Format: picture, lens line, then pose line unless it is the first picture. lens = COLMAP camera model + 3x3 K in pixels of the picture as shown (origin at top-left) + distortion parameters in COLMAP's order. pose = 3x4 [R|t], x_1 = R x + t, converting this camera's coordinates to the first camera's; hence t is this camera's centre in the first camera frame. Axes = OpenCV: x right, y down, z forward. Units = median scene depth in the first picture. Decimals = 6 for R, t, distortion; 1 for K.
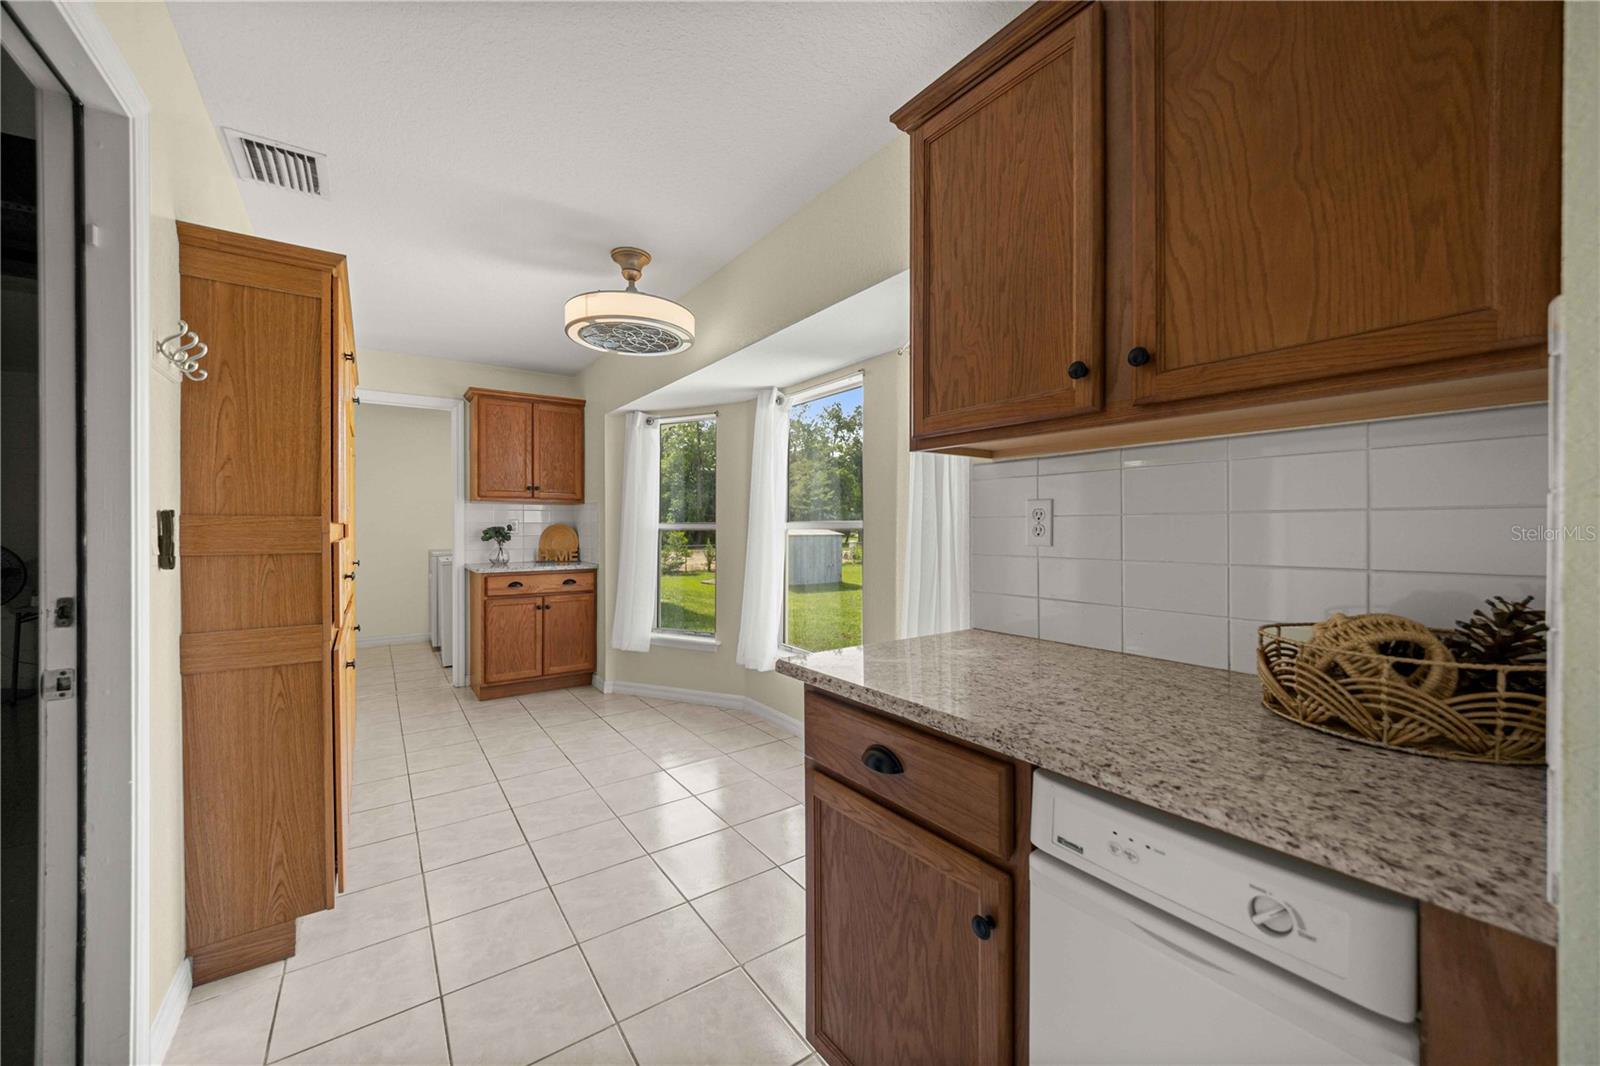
lens RADIAL K [[611.4, 0, 798.6], [0, 611.4, 536.0], [0, 0, 1]] dist [-0.000102, -0.000060]
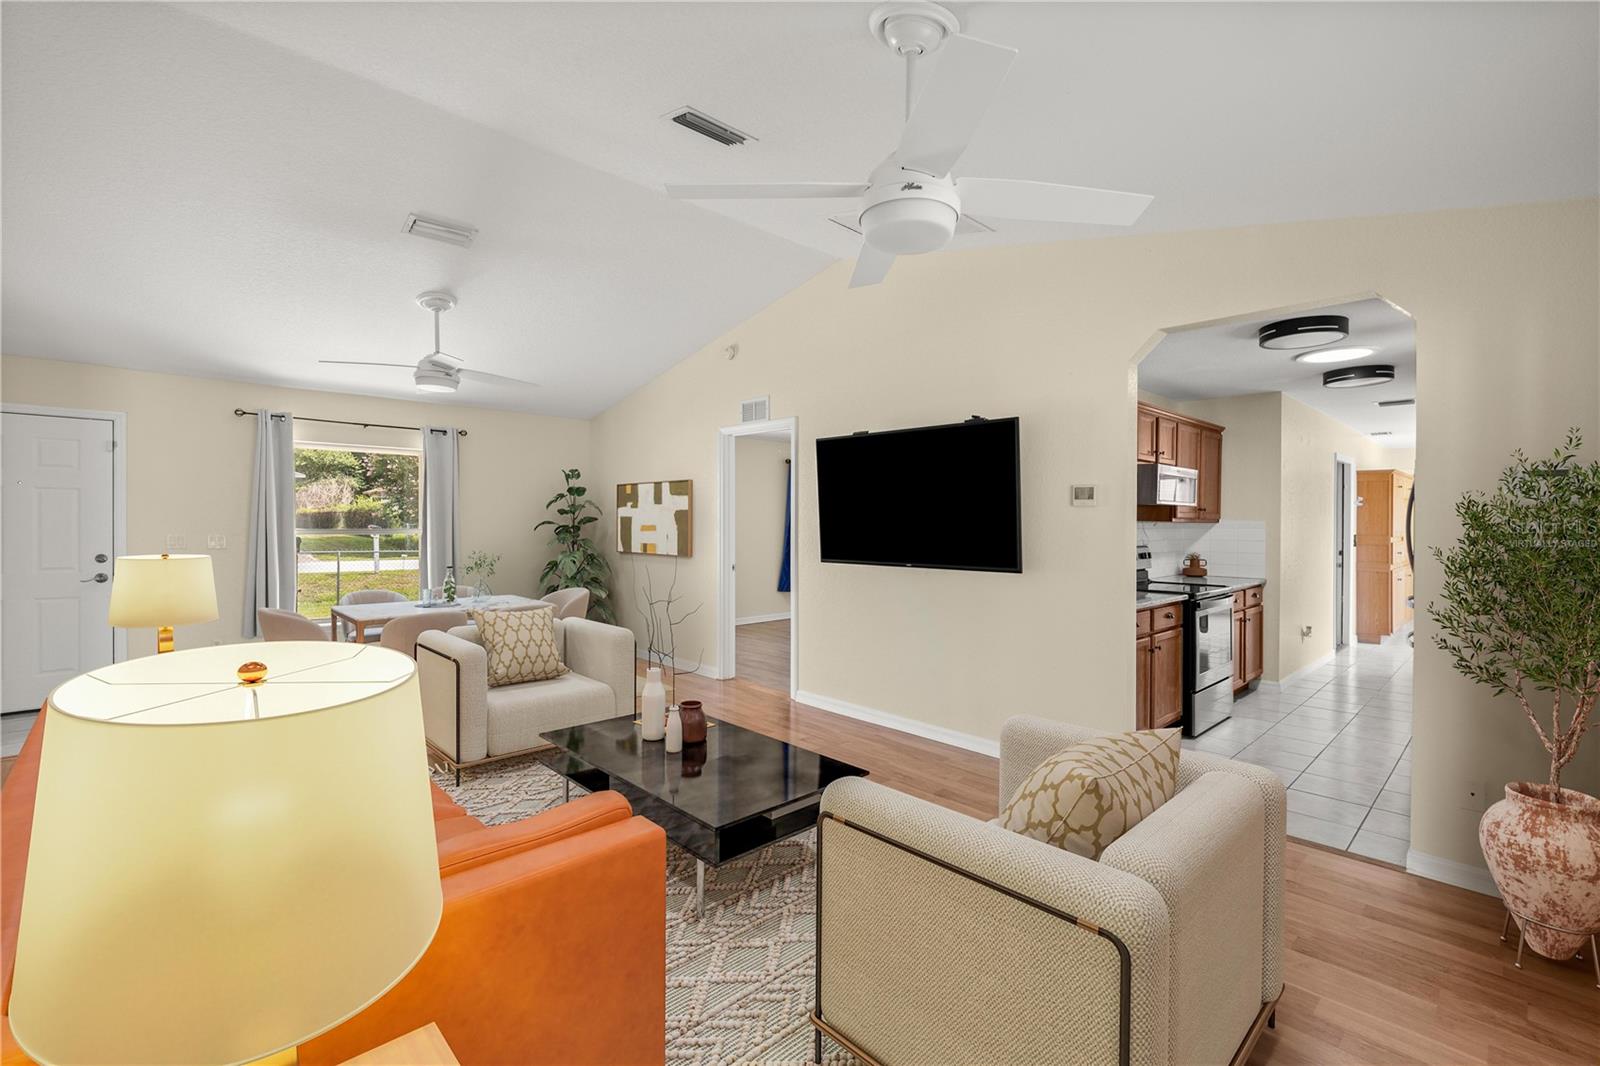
lens RADIAL K [[704.2, 0, 802.8], [0, 704.2, 522.7], [0, 0, 1]] dist [0.003761, 0.000184]
pose [[0.163011, -0.005118, -0.986611, 1.228722], [-0.017406, 0.999816, -0.008062, -0.006231], [0.986471, 0.018488, 0.162892, -1.376306]]
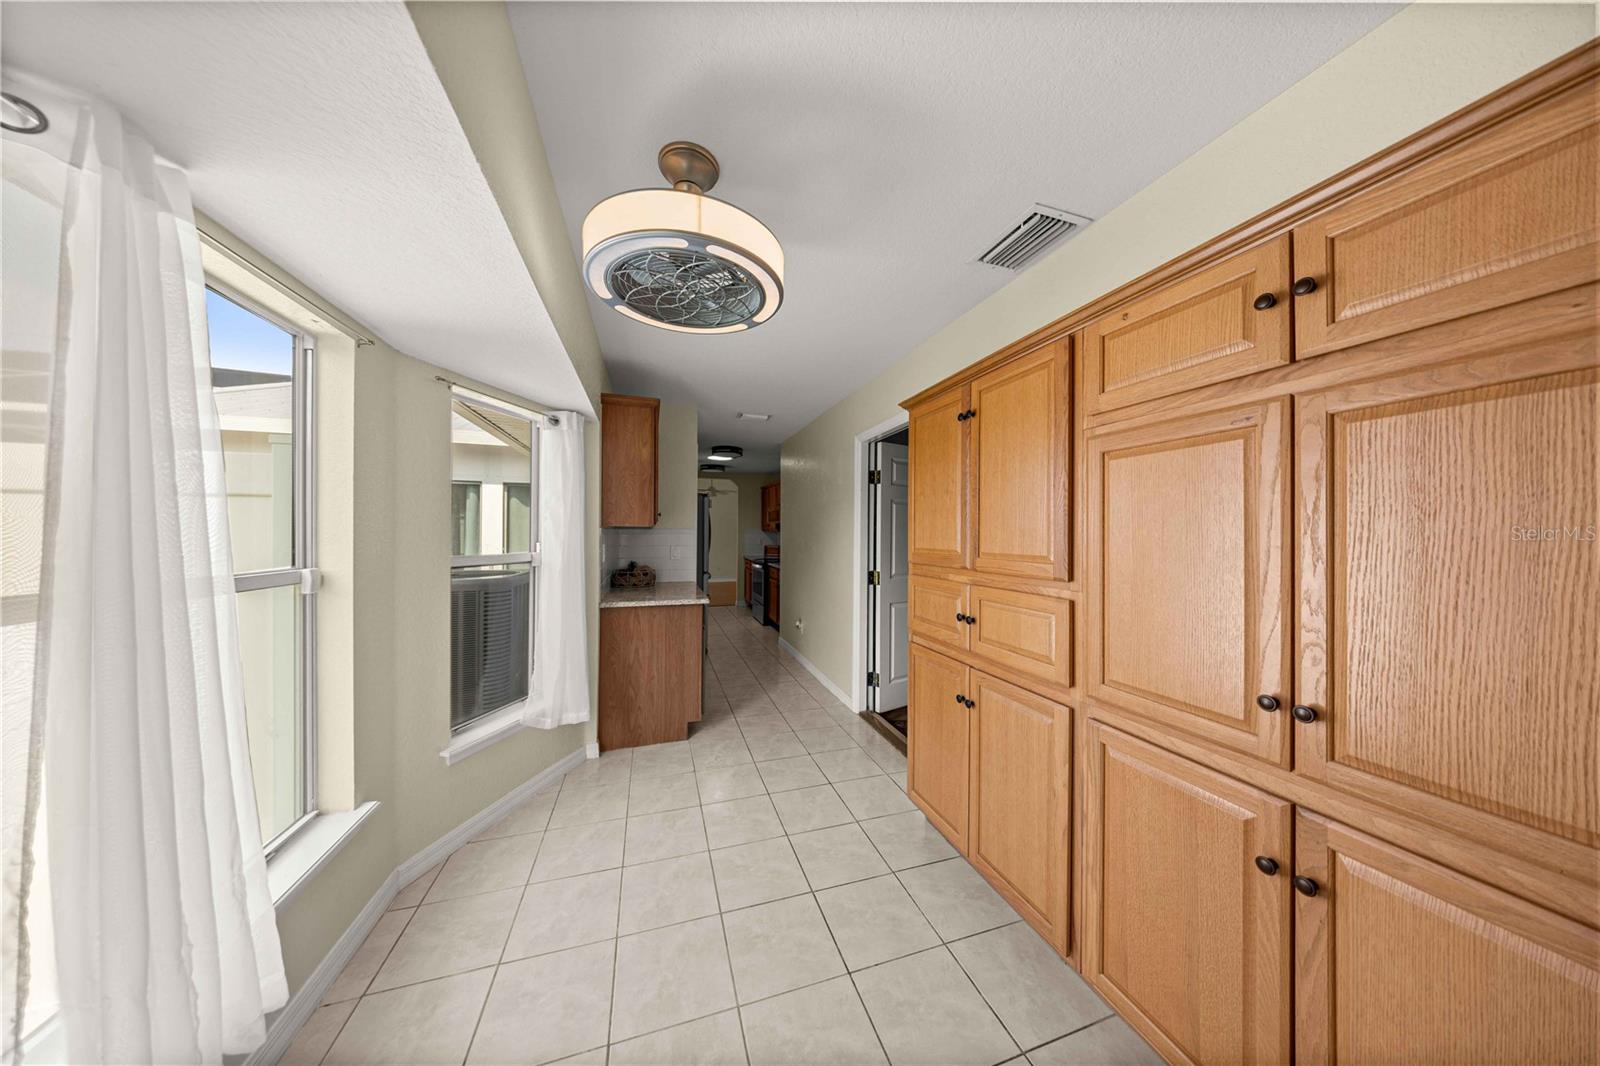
lens RADIAL K [[464.6, 0, 797.9], [0, 464.6, 531.0], [0, 0, 1]] dist [-0.000026, -0.000003]
pose [[-0.955507, -0.007684, 0.294867, -0.332768], [-0.004716, 0.999931, 0.010777, -0.047482], [-0.294930, 0.008907, -0.955477, 0.900424]]
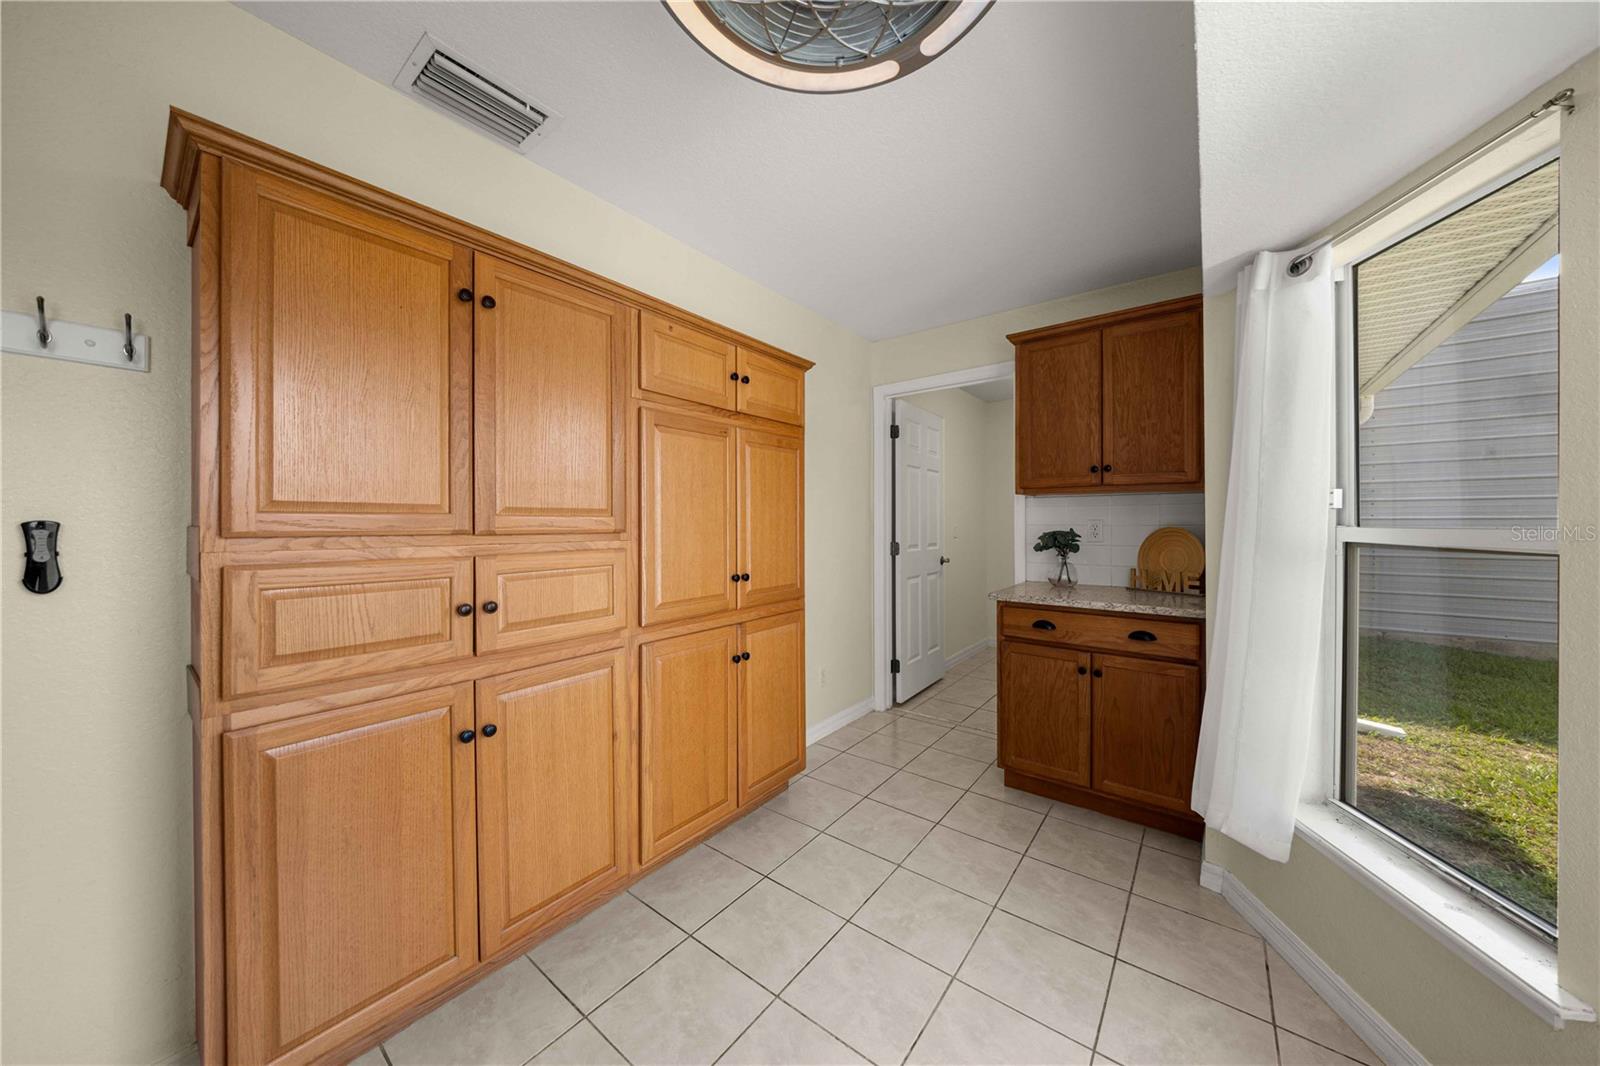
lens RADIAL K [[538.1, 0, 801.1], [0, 538.1, 523.9], [0, 0, 1]] dist [-0.000052, -0.000024]
pose [[0.302299, 0.001397, -0.953212, -0.013520], [-0.013019, 0.999912, -0.002664, -0.018389], [0.953124, 0.013215, 0.302291, 0.568071]]
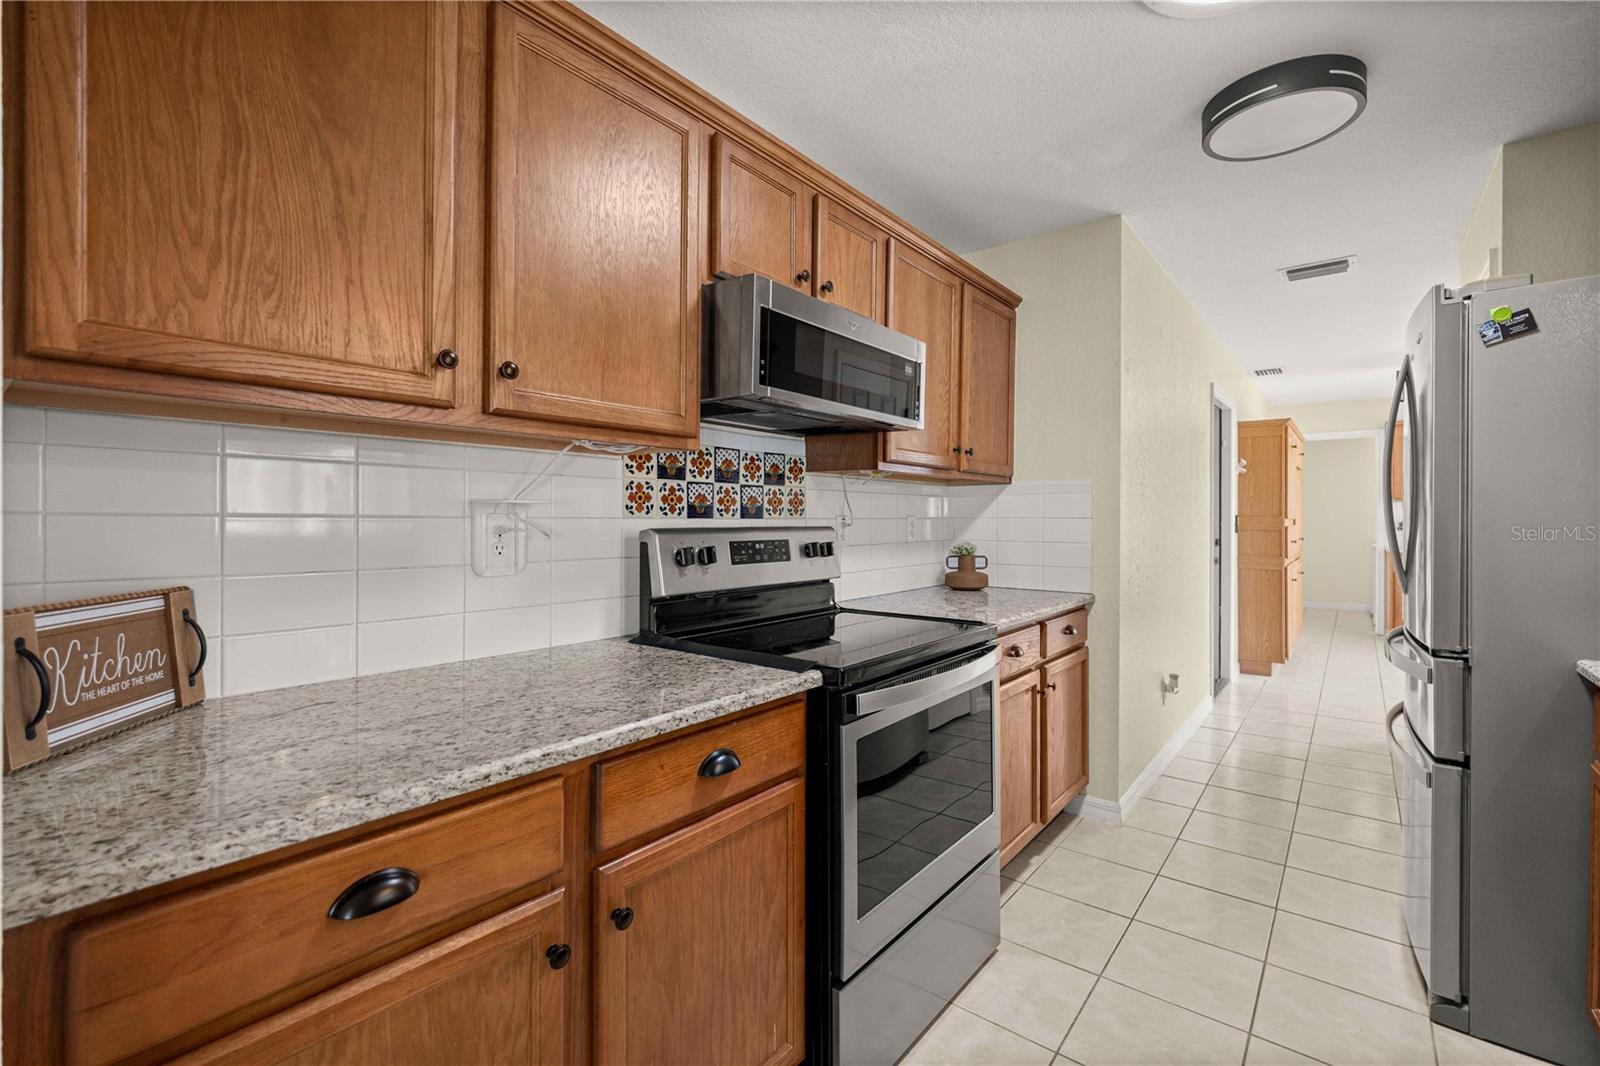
lens RADIAL K [[704.2, 0, 802.8], [0, 704.2, 522.7], [0, 0, 1]] dist [0.003761, 0.000184]
pose [[0.294708, -0.002834, -0.955583, 0.615824], [-0.010212, 0.999929, -0.006115, 0.013746], [0.955533, 0.011560, 0.294658, -0.758596]]
